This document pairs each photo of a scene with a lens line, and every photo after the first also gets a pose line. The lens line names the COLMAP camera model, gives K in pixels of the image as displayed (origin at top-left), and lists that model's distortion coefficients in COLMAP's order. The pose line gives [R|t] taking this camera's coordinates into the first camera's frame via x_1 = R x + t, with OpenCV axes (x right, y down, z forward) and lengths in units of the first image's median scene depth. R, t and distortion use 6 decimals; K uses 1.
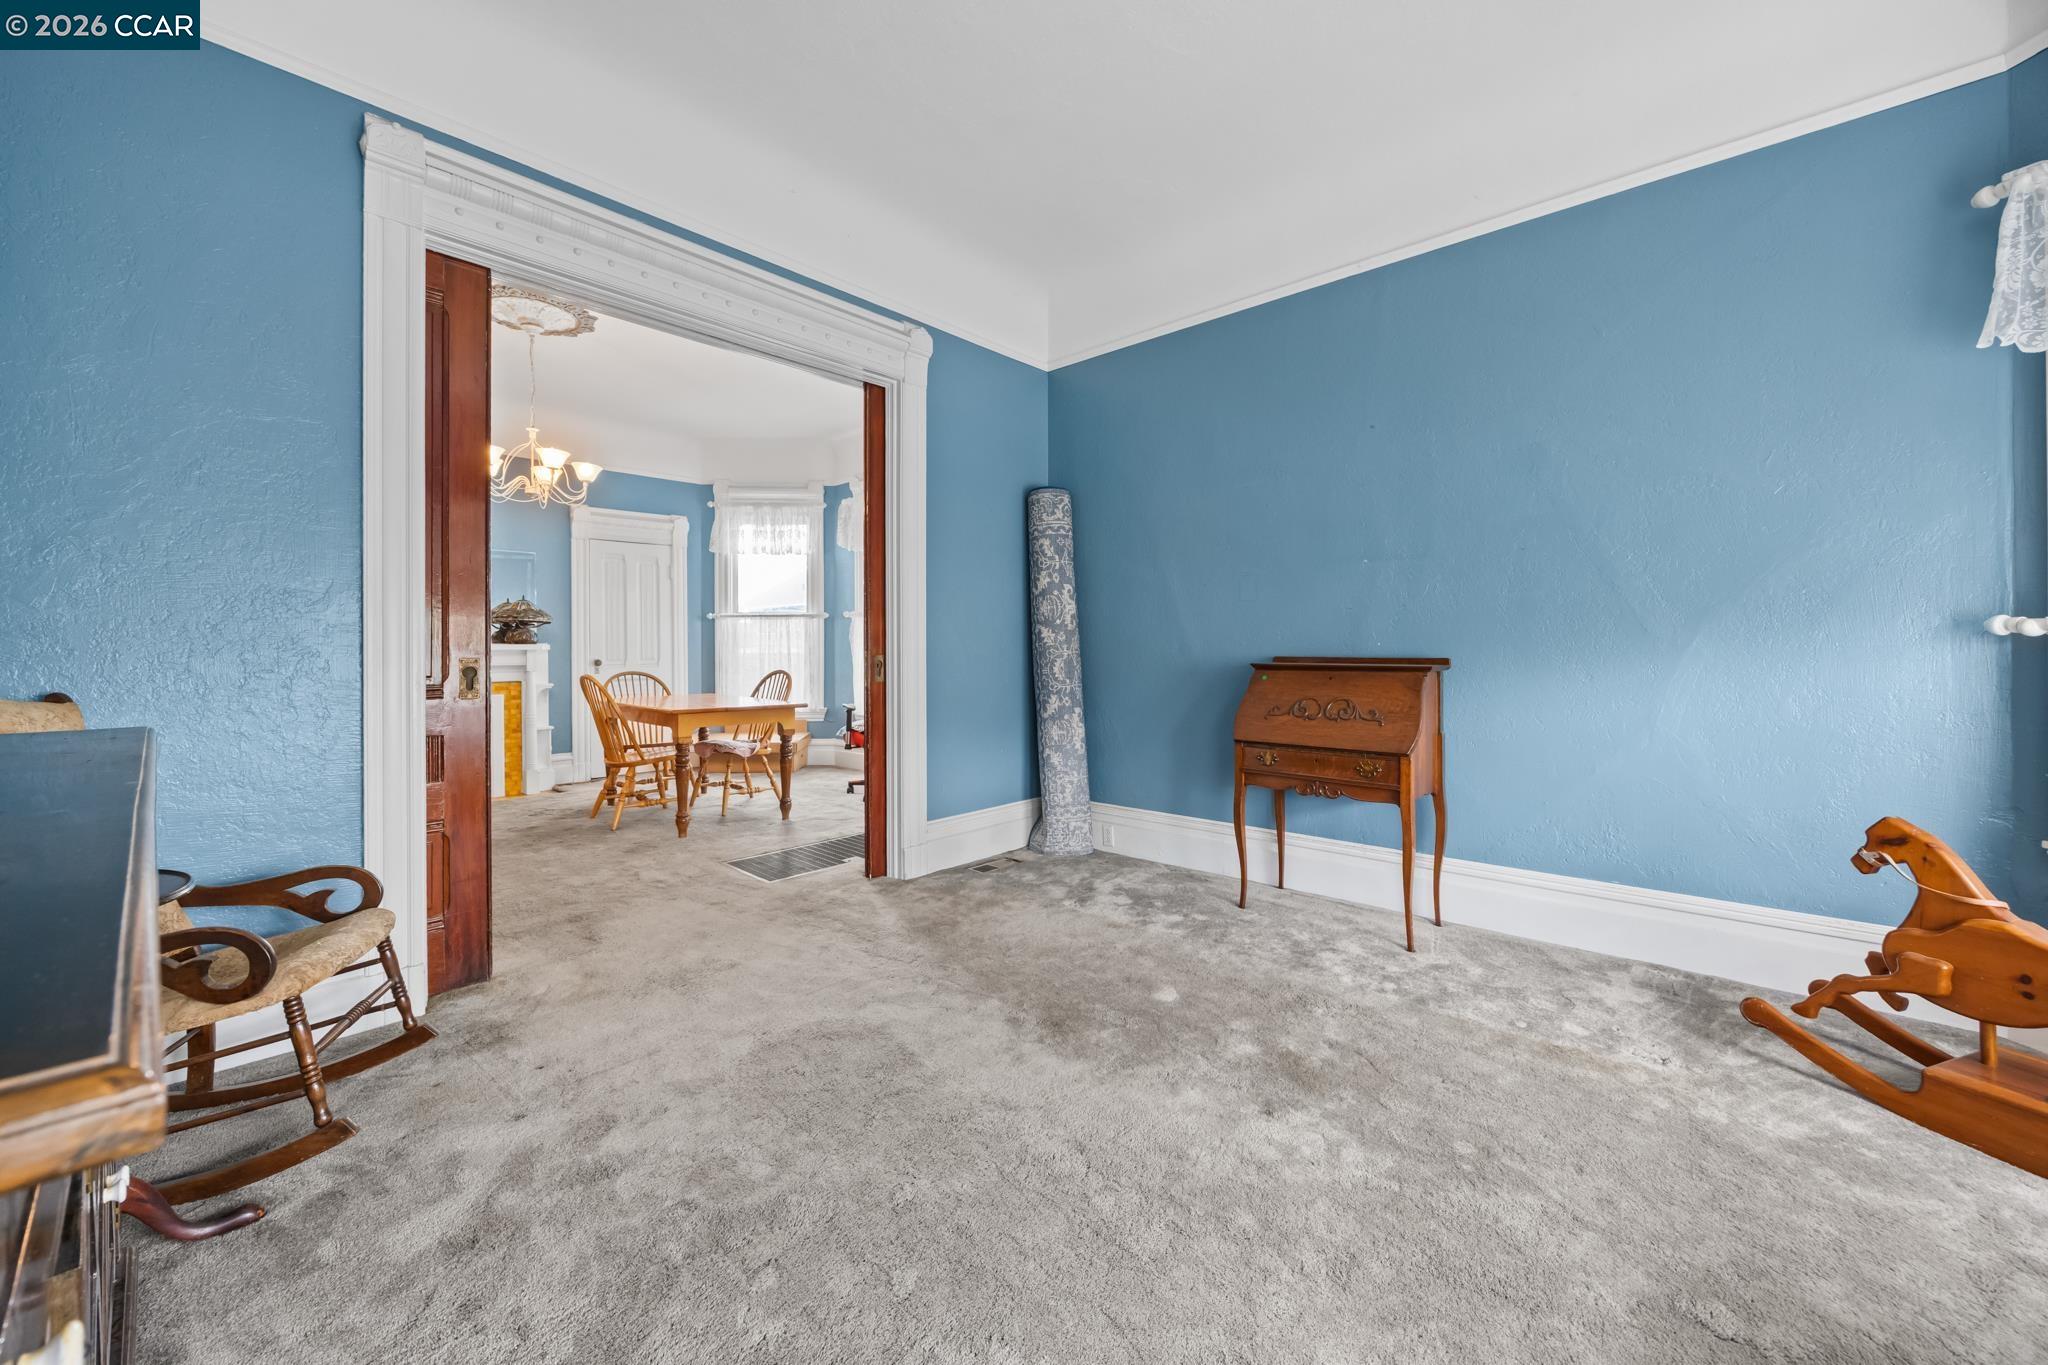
lens RADIAL K [[783.5, 0, 1038.2], [0, 783.5, 644.8], [0, 0, 1]] dist [-0.000473, 0.000017]
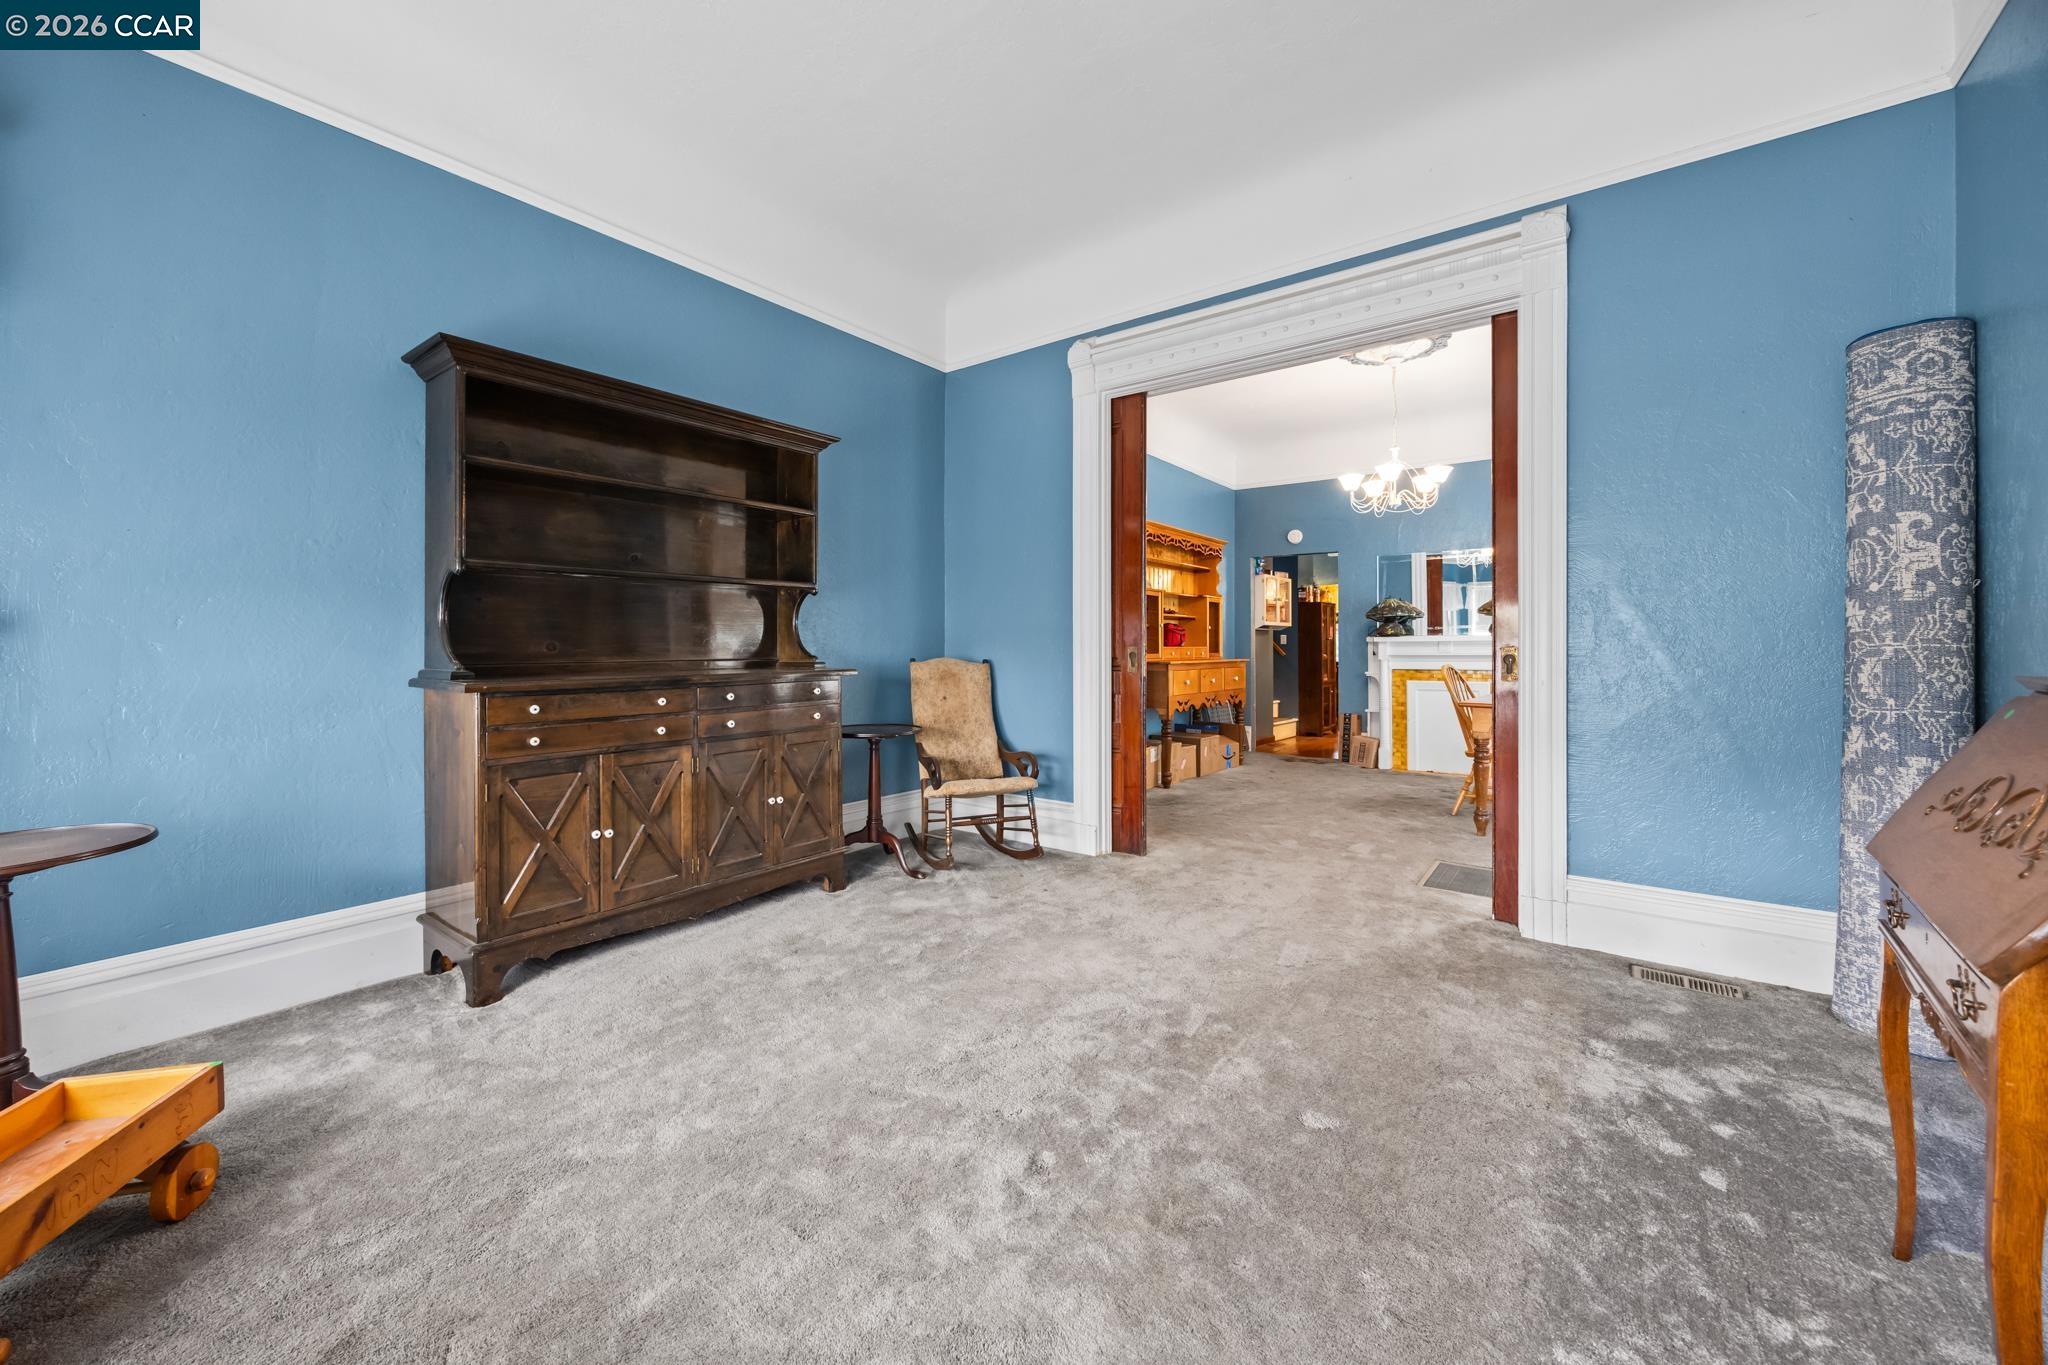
lens RADIAL K [[783.5, 0, 1028.0], [0, 783.5, 645.3], [0, 0, 1]] dist [-0.000473, 0.000017]
pose [[0.091304, -0.000080, -0.995823, 0.496762], [0.000972, 1.000000, 0.000008, 0.008805], [0.995823, -0.000969, 0.091305, 0.393529]]
